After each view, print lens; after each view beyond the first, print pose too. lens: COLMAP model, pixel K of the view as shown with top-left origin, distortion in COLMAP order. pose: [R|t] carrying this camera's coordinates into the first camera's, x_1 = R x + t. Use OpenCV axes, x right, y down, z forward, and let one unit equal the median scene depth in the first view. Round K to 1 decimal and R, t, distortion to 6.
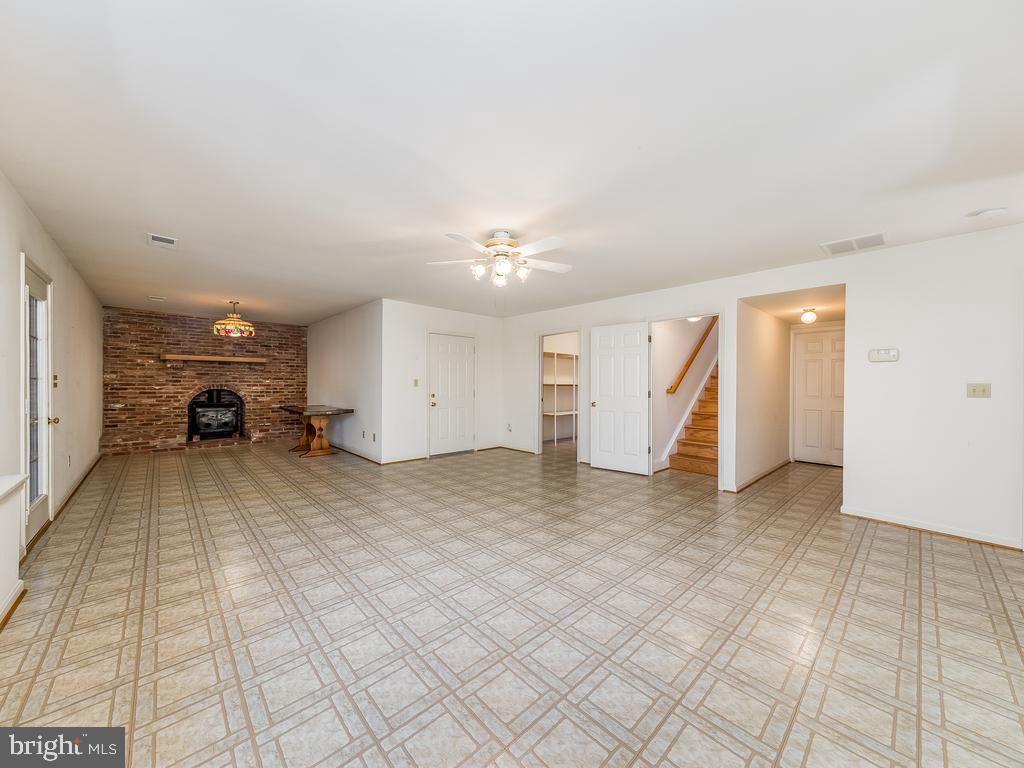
lens RADIAL K [[364.6, 0, 512.0], [0, 364.6, 384.0], [0, 0, 1]] dist [0.000724, 0.000055]
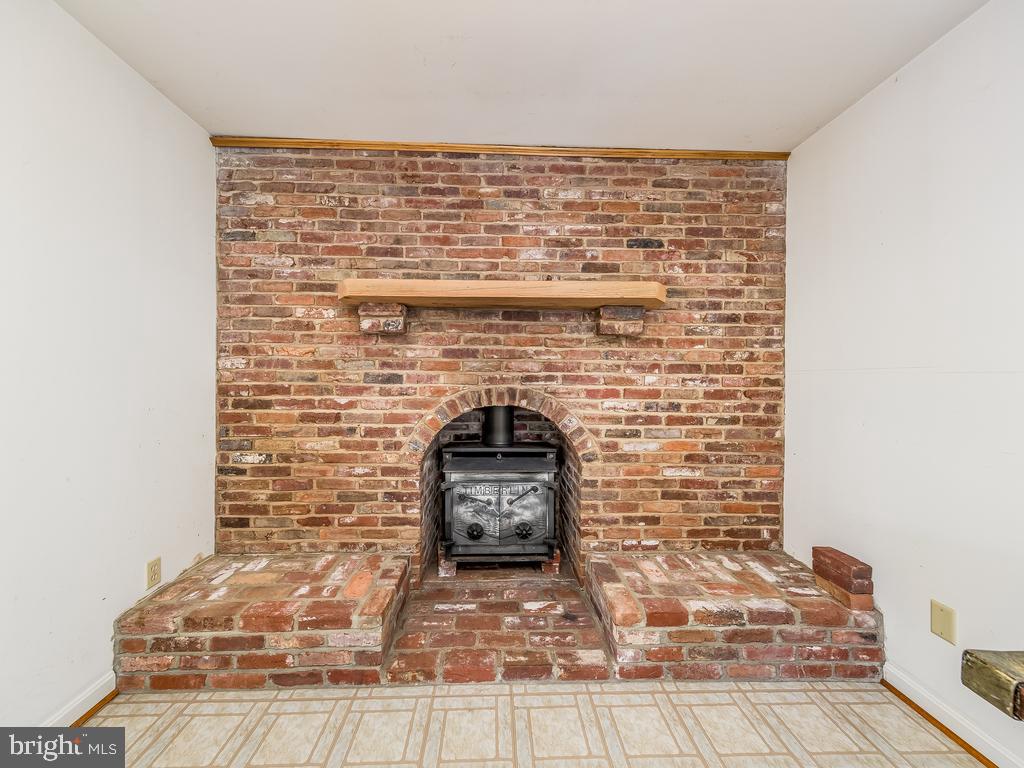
lens RADIAL K [[364.6, 0, 512.0], [0, 364.6, 384.0], [0, 0, 1]] dist [0.000724, 0.000055]
pose [[0.751926, 0.008617, -0.659191, -0.662073], [-0.002641, 0.999946, 0.010059, -0.006884], [0.659242, -0.005823, 0.751908, 0.854075]]
